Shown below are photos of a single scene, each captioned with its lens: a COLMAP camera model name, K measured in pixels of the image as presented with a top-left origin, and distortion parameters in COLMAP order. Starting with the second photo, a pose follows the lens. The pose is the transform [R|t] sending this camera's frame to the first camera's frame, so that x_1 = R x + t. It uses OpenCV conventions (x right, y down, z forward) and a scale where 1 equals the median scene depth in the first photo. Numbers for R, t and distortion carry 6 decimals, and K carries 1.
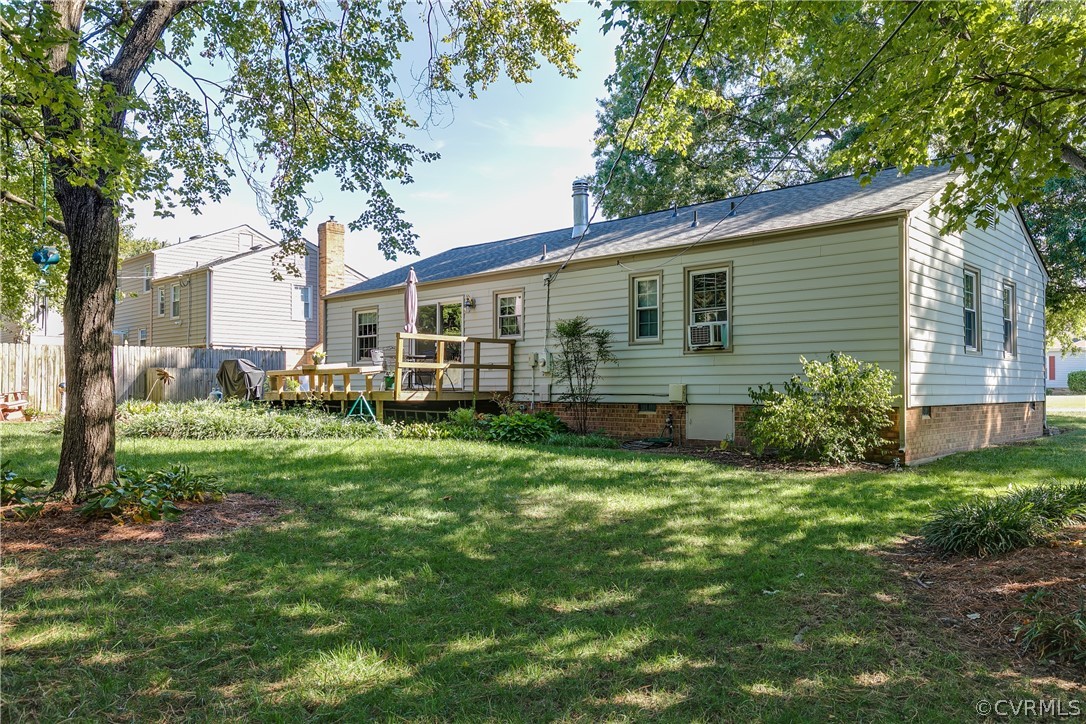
lens RADIAL K [[789.0, 0, 541.4], [0, 789.0, 365.7], [0, 0, 1]] dist [-0.008144, 0.009793]
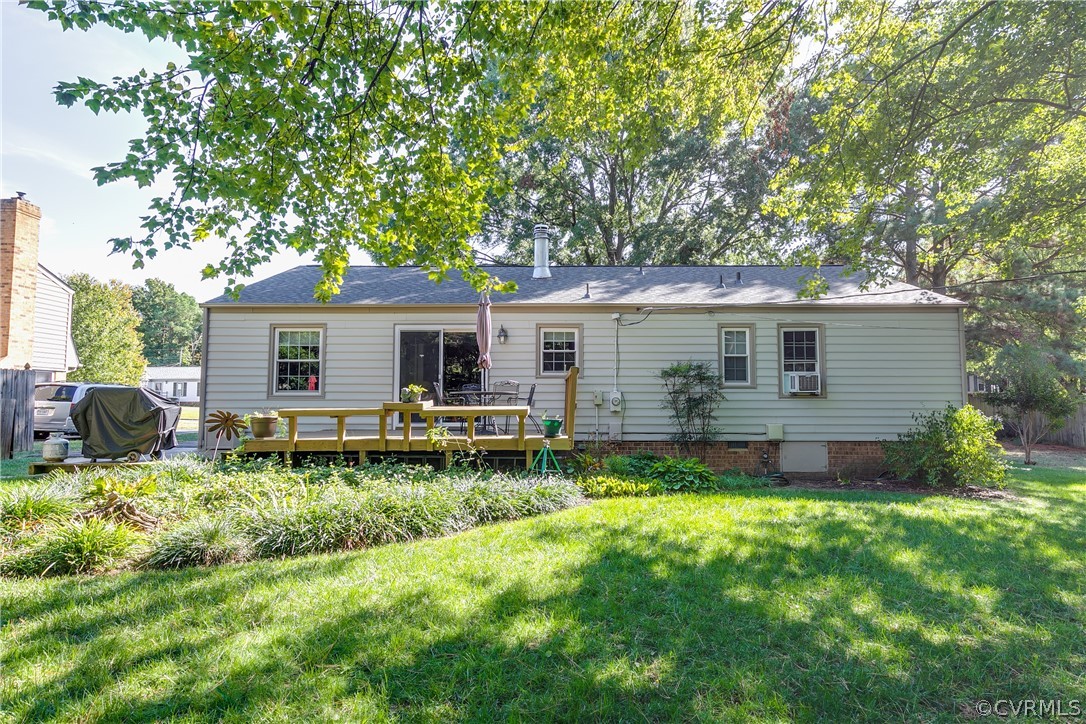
lens RADIAL K [[583.7, 0, 542.9], [0, 583.7, 363.6], [0, 0, 1]] dist [-0.002462, -0.001125]
pose [[0.726923, 0.057547, 0.684304, -0.643150], [-0.021119, 0.997885, -0.061484, -0.005082], [-0.686394, 0.030242, 0.726600, 0.598344]]
